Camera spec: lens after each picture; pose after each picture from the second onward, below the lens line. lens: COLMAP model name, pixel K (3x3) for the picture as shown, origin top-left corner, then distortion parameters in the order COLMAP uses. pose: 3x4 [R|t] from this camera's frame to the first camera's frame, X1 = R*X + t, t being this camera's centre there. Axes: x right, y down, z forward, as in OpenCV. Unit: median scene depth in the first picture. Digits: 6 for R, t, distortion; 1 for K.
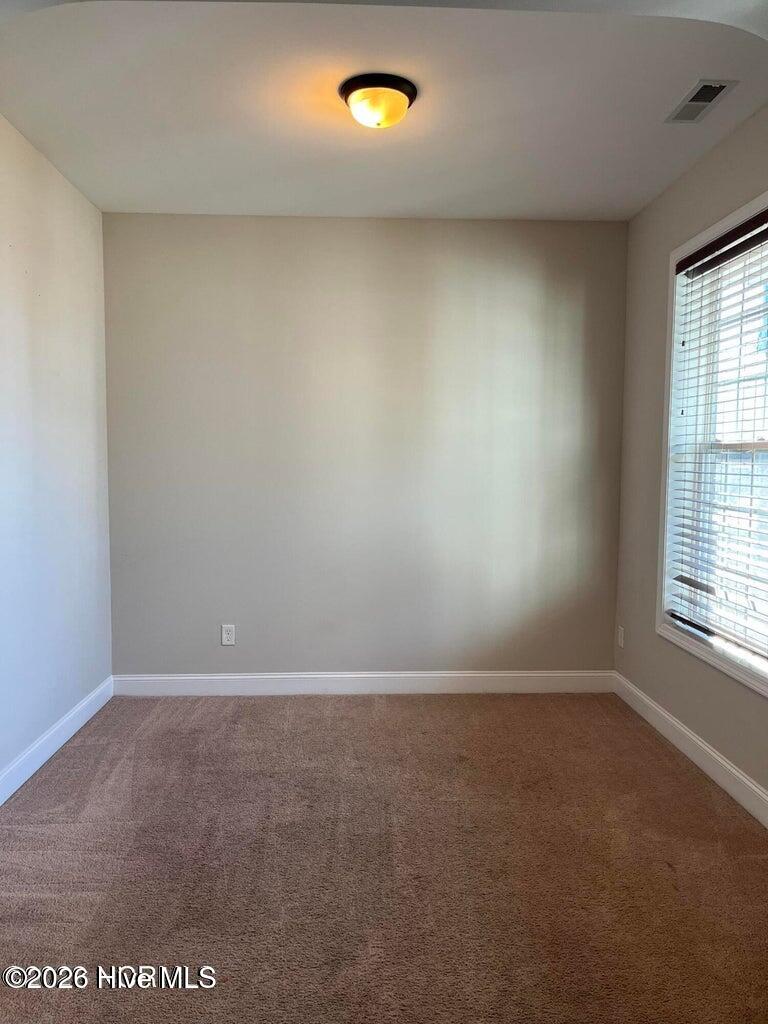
lens RADIAL K [[772.1, 0, 384.0], [0, 772.1, 512.0], [0, 0, 1]] dist [0.060070, -0.082760]
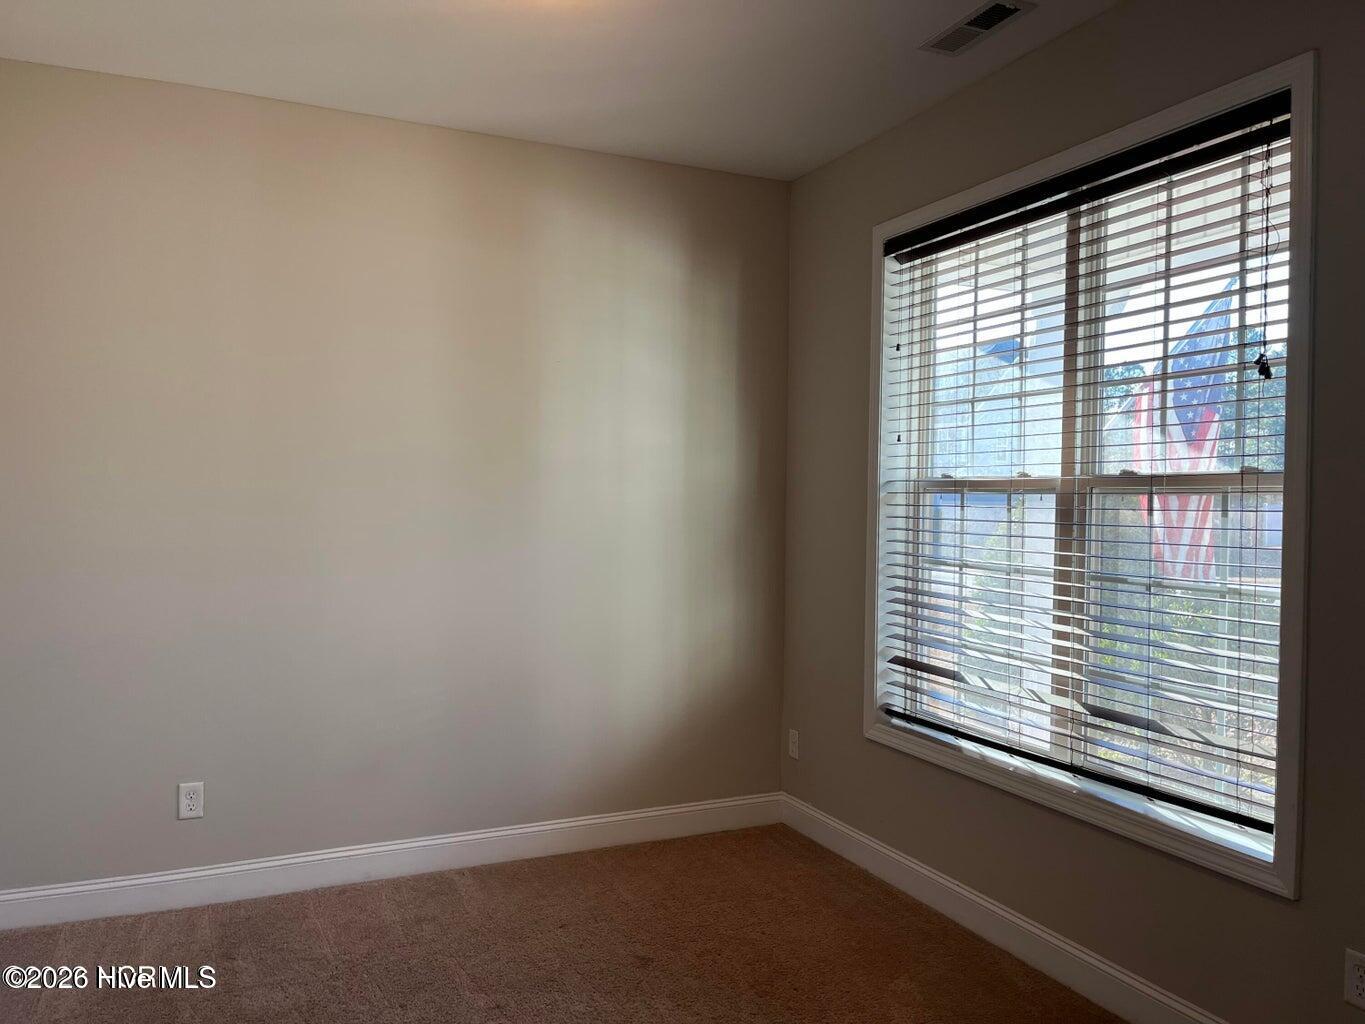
lens RADIAL K [[1029.2, 0, 685.2], [0, 1029.2, 515.3], [0, 0, 1]] dist [0.060070, -0.082760]
pose [[0.924861, -0.000832, 0.380305, -0.177994], [0.020272, 0.998684, -0.047114, -0.010588], [-0.379766, 0.051284, 0.923660, 0.154305]]
